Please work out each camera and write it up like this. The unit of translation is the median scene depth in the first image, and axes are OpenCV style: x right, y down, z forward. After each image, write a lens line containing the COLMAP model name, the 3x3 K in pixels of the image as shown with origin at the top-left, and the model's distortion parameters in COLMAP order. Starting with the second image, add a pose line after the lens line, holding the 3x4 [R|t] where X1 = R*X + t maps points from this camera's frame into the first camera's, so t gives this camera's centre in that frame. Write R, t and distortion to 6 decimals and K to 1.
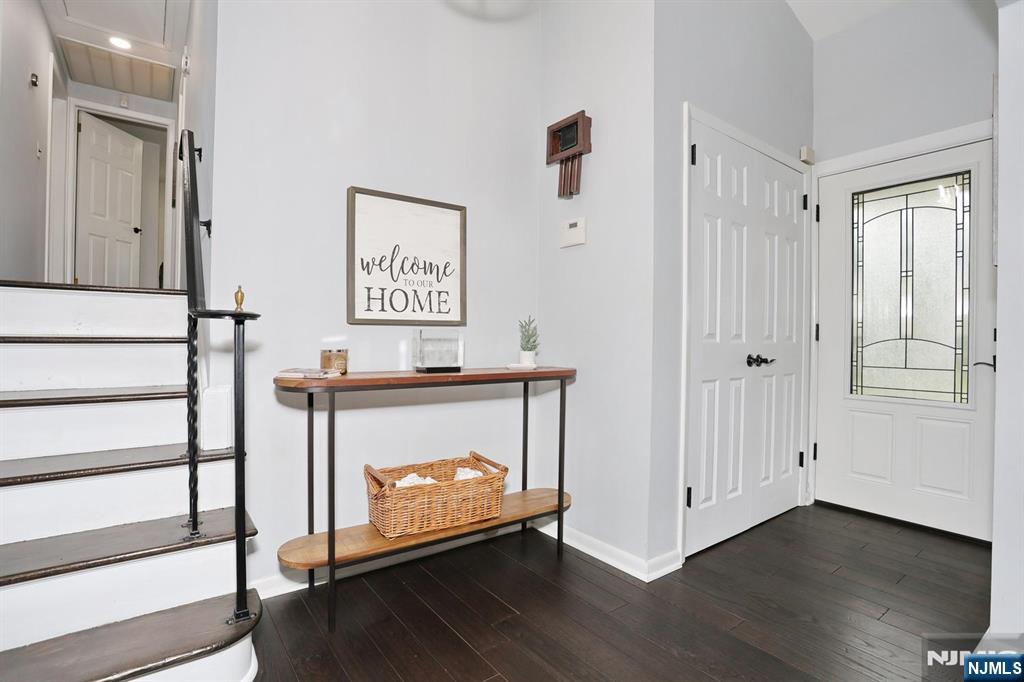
lens RADIAL K [[498.5, 0, 507.7], [0, 498.5, 339.7], [0, 0, 1]] dist [-0.072097, 0.026626]
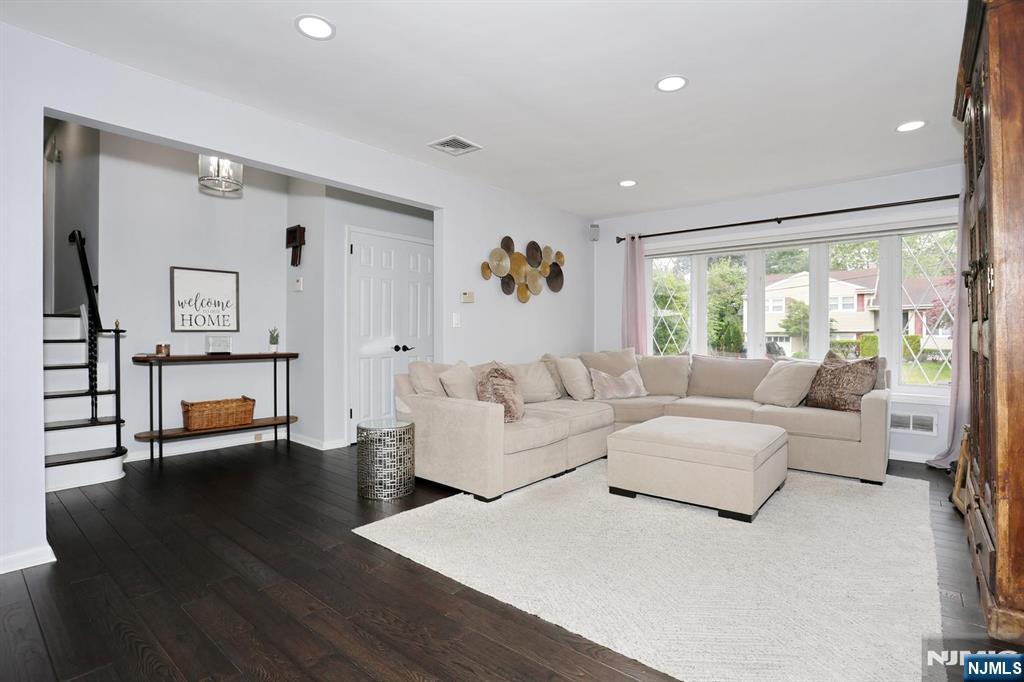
lens RADIAL K [[498.5, 0, 507.7], [0, 498.5, 339.7], [0, 0, 1]] dist [-0.072097, 0.026626]
pose [[0.975046, -0.012790, 0.221636, 0.573831], [0.012553, 0.999918, 0.002481, 0.010894], [-0.221649, 0.000363, 0.975126, -1.234489]]
